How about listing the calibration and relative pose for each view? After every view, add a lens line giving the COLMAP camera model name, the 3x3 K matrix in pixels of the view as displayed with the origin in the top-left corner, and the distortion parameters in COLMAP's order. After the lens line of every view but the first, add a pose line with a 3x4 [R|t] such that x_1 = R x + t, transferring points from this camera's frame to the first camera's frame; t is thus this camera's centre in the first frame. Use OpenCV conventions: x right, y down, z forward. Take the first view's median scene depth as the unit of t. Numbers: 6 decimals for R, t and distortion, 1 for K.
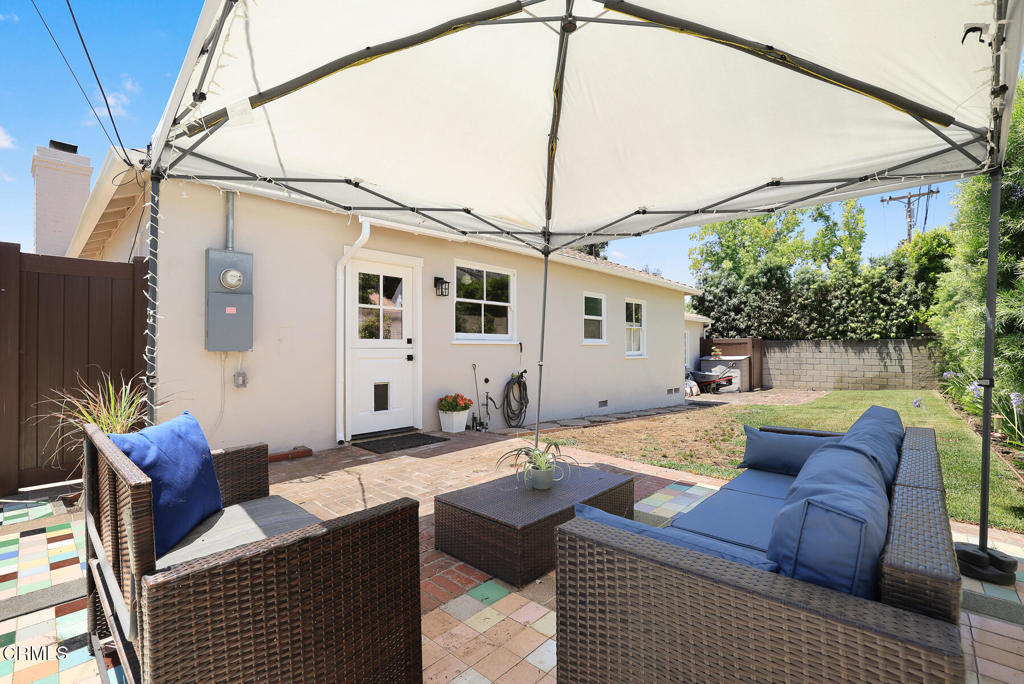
lens RADIAL K [[455.5, 0, 530.9], [0, 455.5, 344.6], [0, 0, 1]] dist [-0.055374, 0.028652]
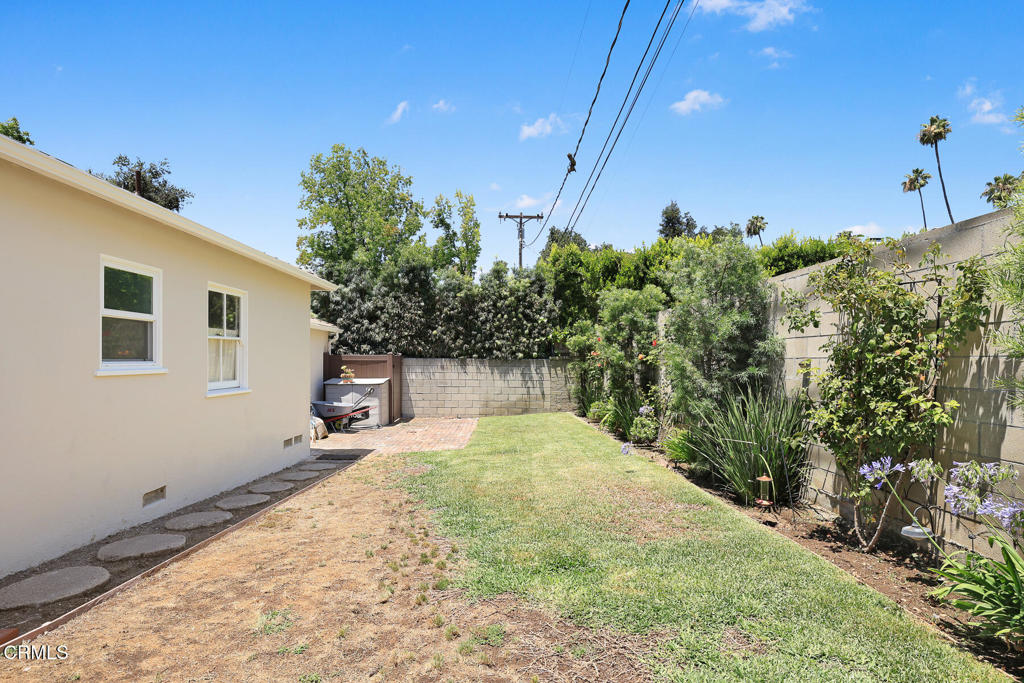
lens RADIAL K [[536.5, 0, 513.2], [0, 536.5, 364.8], [0, 0, 1]] dist [-0.002558, -0.000154]
pose [[0.747499, 0.003066, 0.664256, 0.036582], [-0.014458, 0.999828, 0.011655, -0.011450], [-0.664105, -0.018316, 0.747415, 0.180968]]
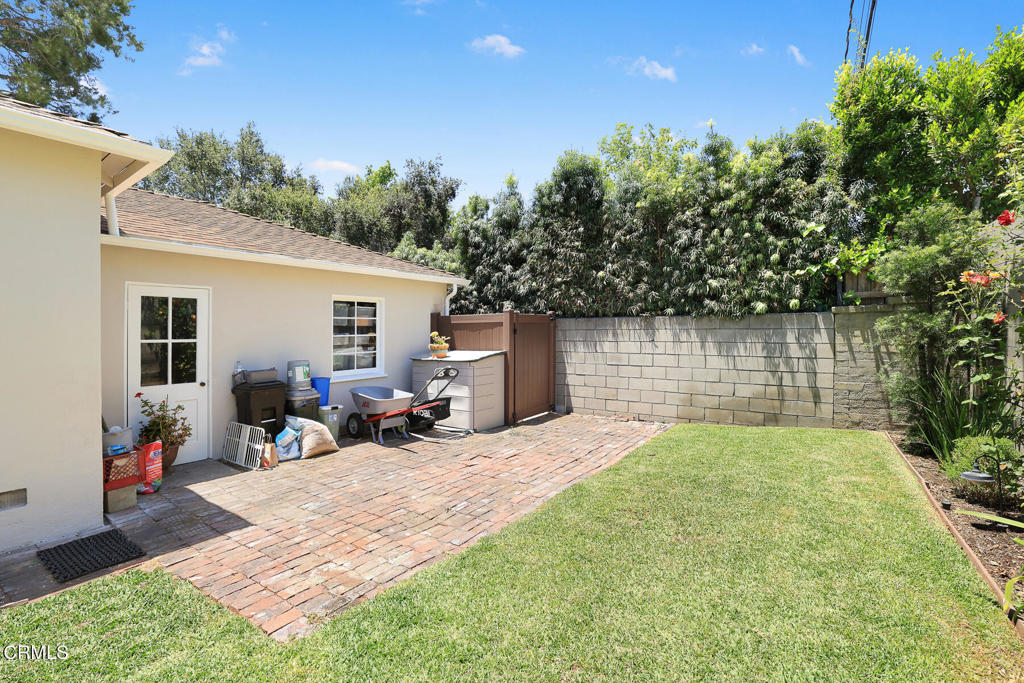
lens RADIAL K [[463.8, 0, 496.6], [0, 463.8, 344.3], [0, 0, 1]] dist [-0.054641, 0.020491]
pose [[0.996389, -0.010033, 0.084315, 0.446228], [0.006701, 0.999189, 0.039700, -0.000843], [-0.084645, -0.038991, 0.995648, 0.532206]]
